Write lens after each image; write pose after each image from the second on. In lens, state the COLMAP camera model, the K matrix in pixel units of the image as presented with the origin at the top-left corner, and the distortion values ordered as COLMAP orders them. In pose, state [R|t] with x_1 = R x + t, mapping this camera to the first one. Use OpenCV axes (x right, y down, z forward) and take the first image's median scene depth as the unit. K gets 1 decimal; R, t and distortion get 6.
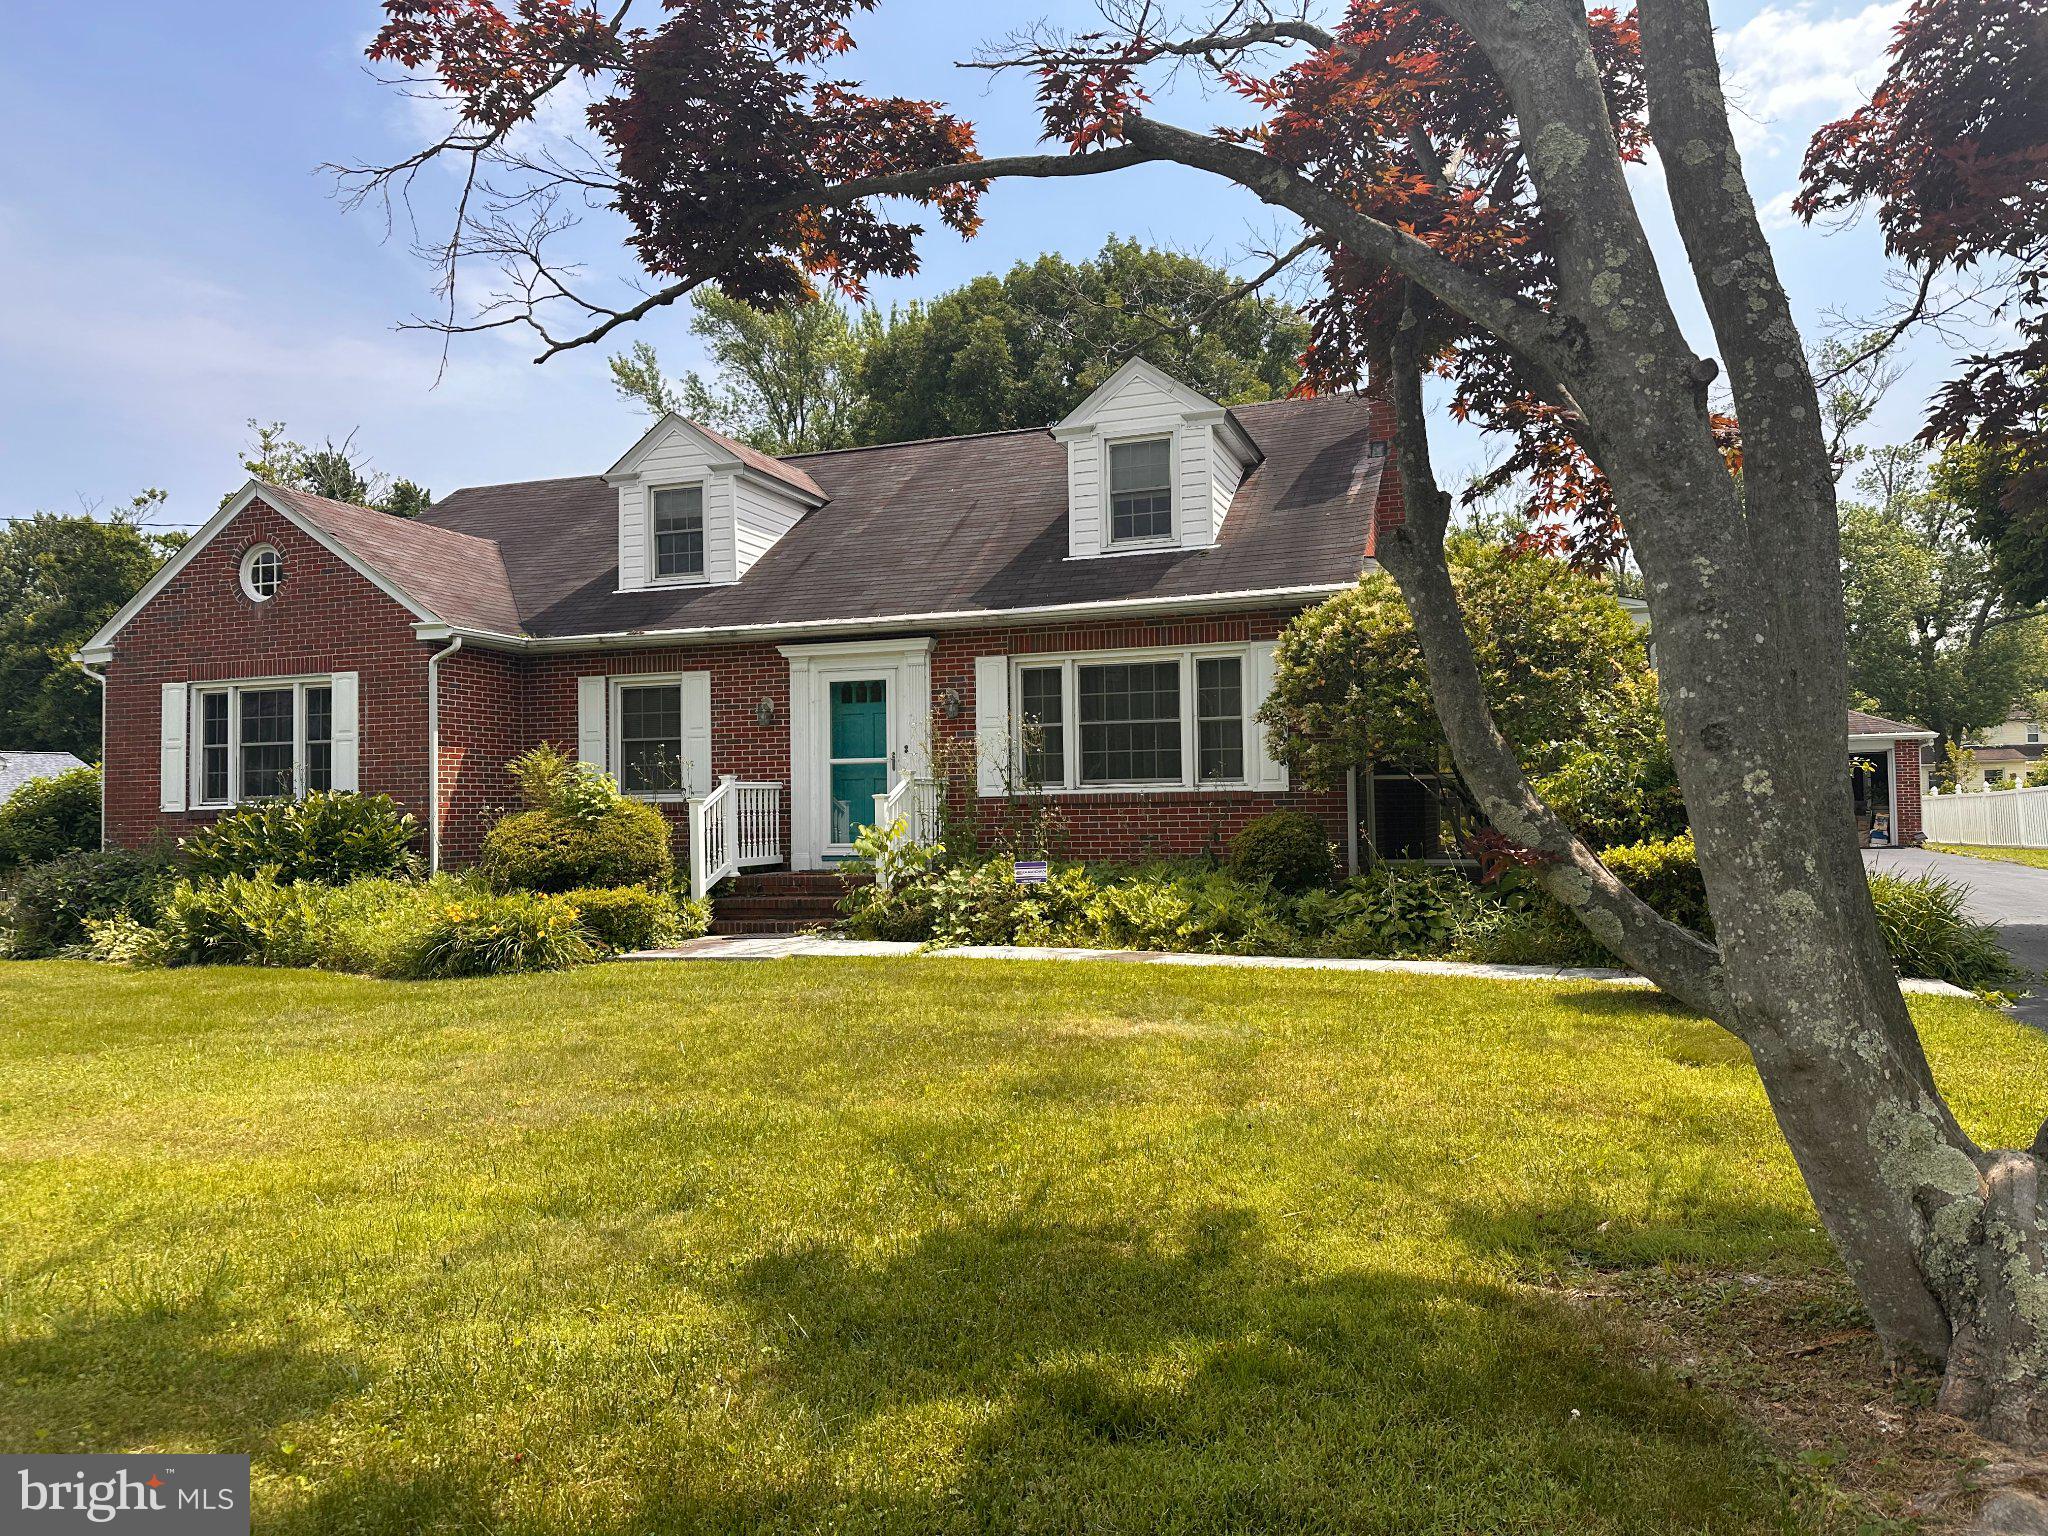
lens RADIAL K [[1420.9, 0, 1083.5], [0, 1420.9, 732.7], [0, 0, 1]] dist [0.007574, 0.000298]
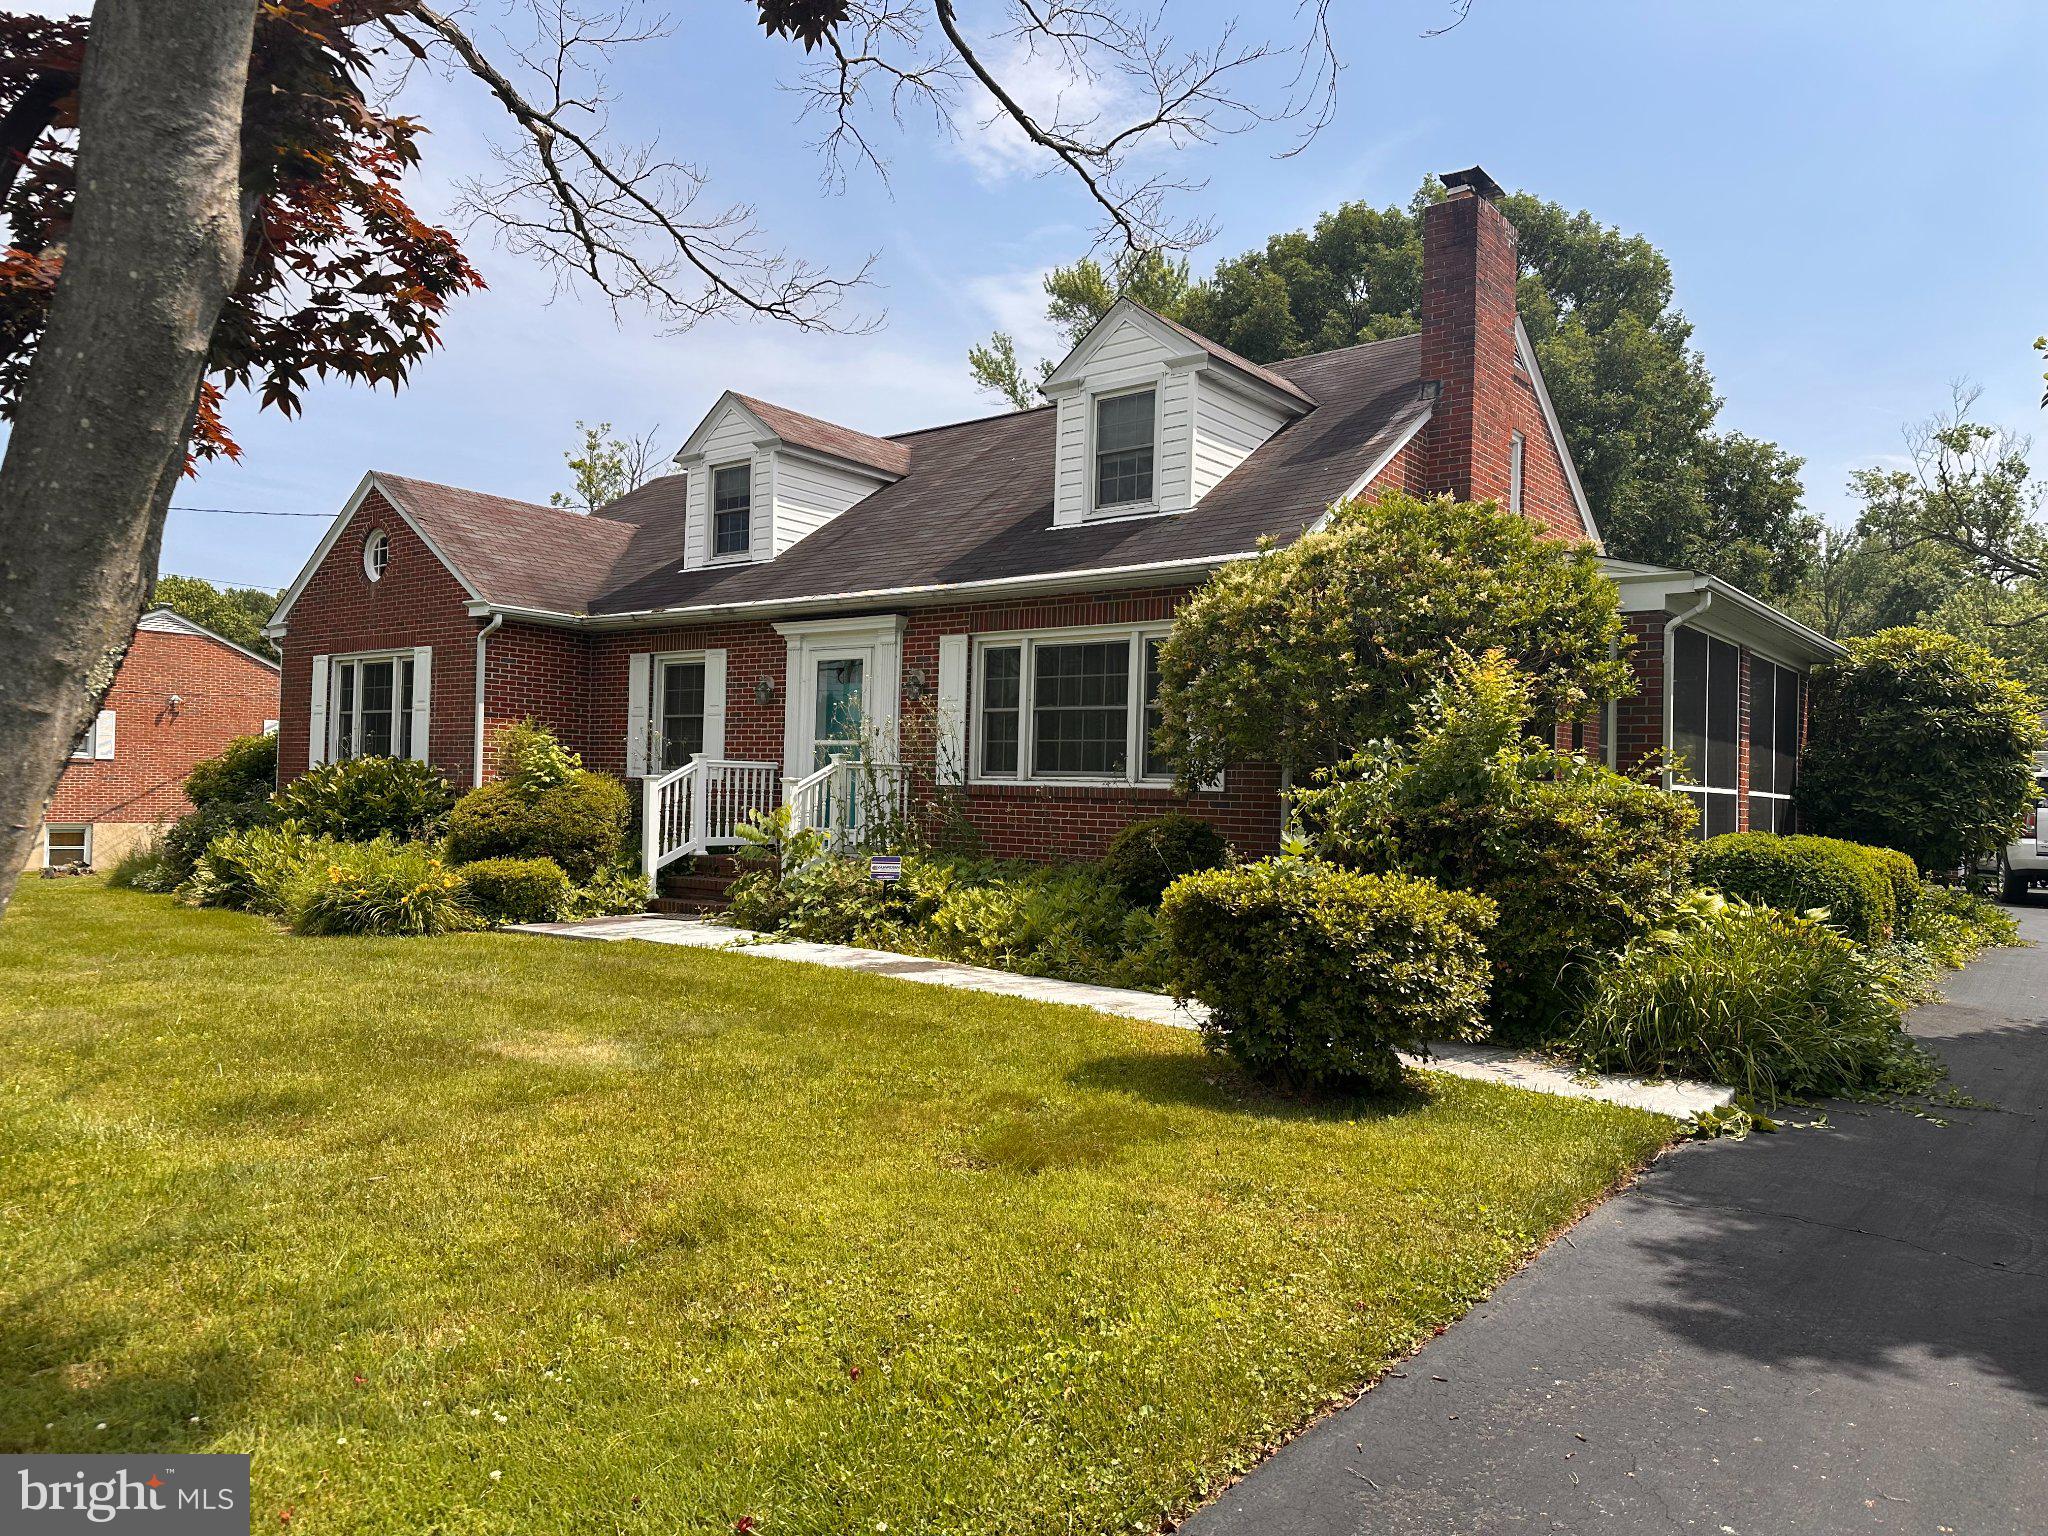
lens RADIAL K [[1423.3, 0, 1073.6], [0, 1423.3, 763.2], [0, 0, 1]] dist [0.027903, 0.000327]
pose [[0.944533, 0.034146, -0.326638, 0.313552], [-0.024408, 0.999128, 0.033867, -0.003204], [0.327509, -0.024016, 0.944543, 0.140035]]
